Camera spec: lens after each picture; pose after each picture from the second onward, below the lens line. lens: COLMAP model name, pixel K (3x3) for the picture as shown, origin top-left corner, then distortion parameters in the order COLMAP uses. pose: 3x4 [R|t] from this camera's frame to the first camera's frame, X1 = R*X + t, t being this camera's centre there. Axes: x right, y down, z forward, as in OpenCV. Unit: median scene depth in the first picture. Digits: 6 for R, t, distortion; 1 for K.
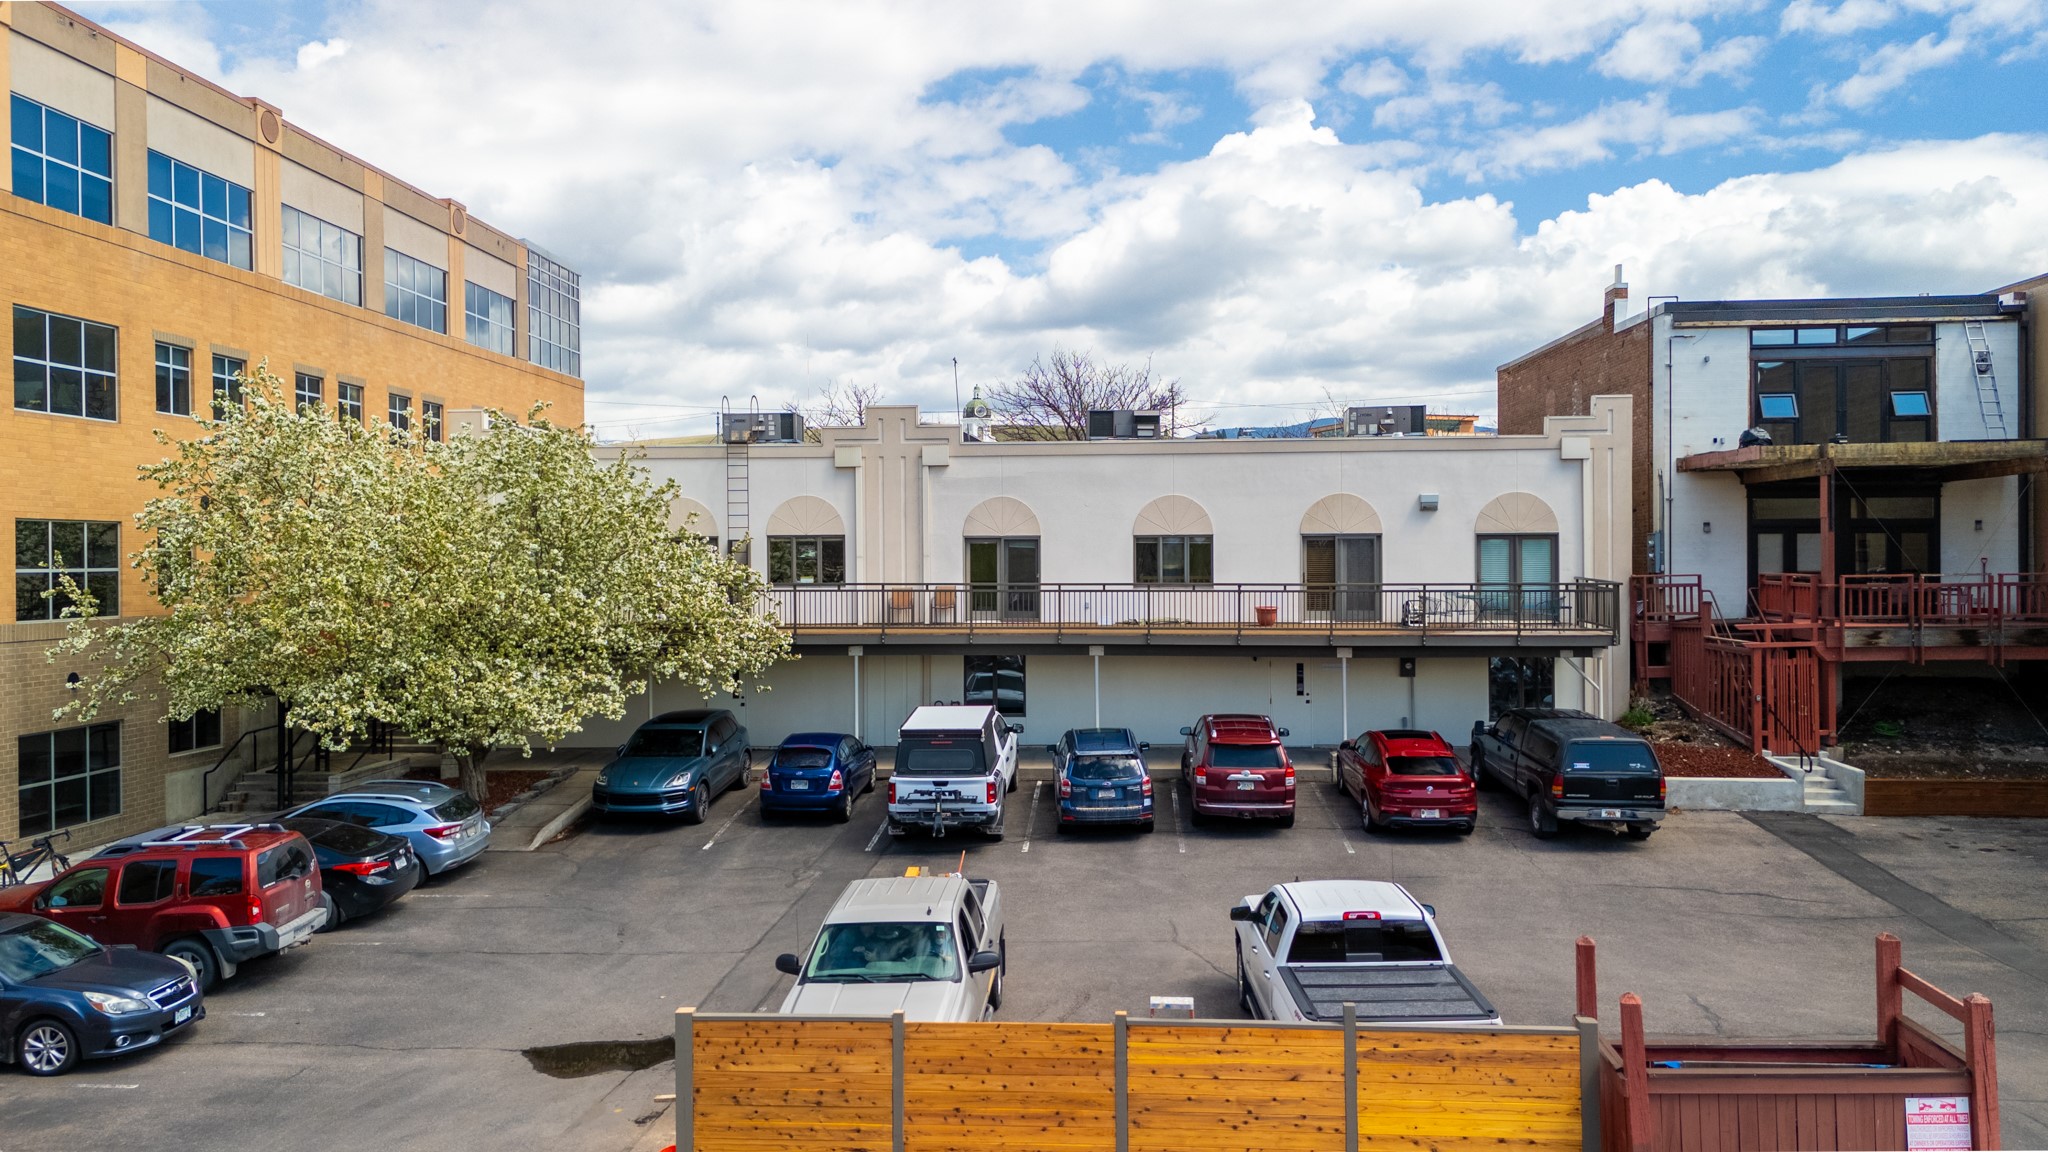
lens RADIAL K [[1536.6, 0, 1030.7], [0, 1536.6, 569.6], [0, 0, 1]] dist [0.066128, -0.057997]
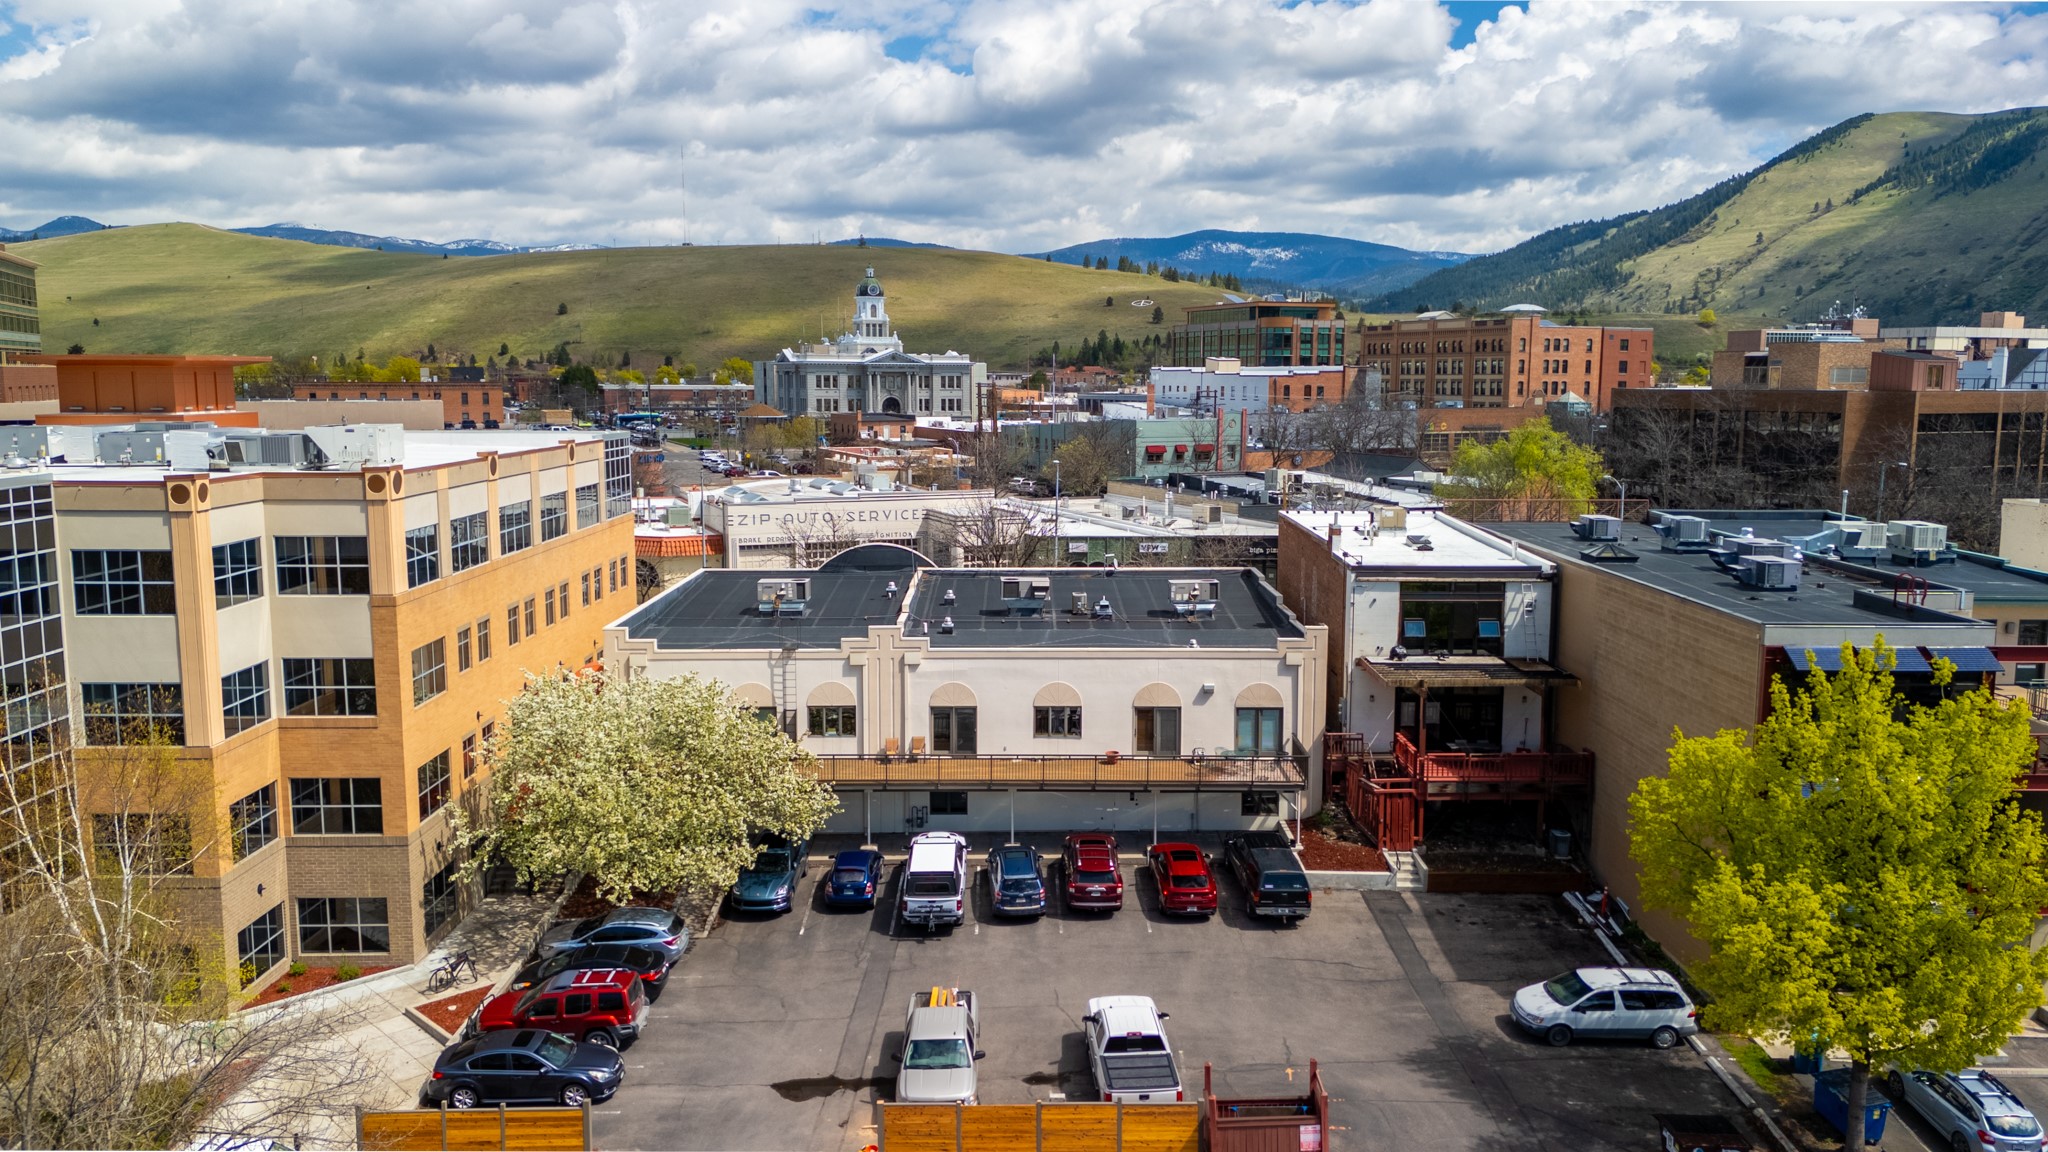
lens RADIAL K [[1522.5, 0, 1029.5], [0, 1522.5, 574.2], [0, 0, 1]] dist [0.075987, -0.078850]
pose [[0.997072, -0.004530, 0.076335, -0.075578], [-0.005367, 0.991636, 0.128954, -0.461988], [-0.076281, -0.128986, 0.988708, -0.736966]]
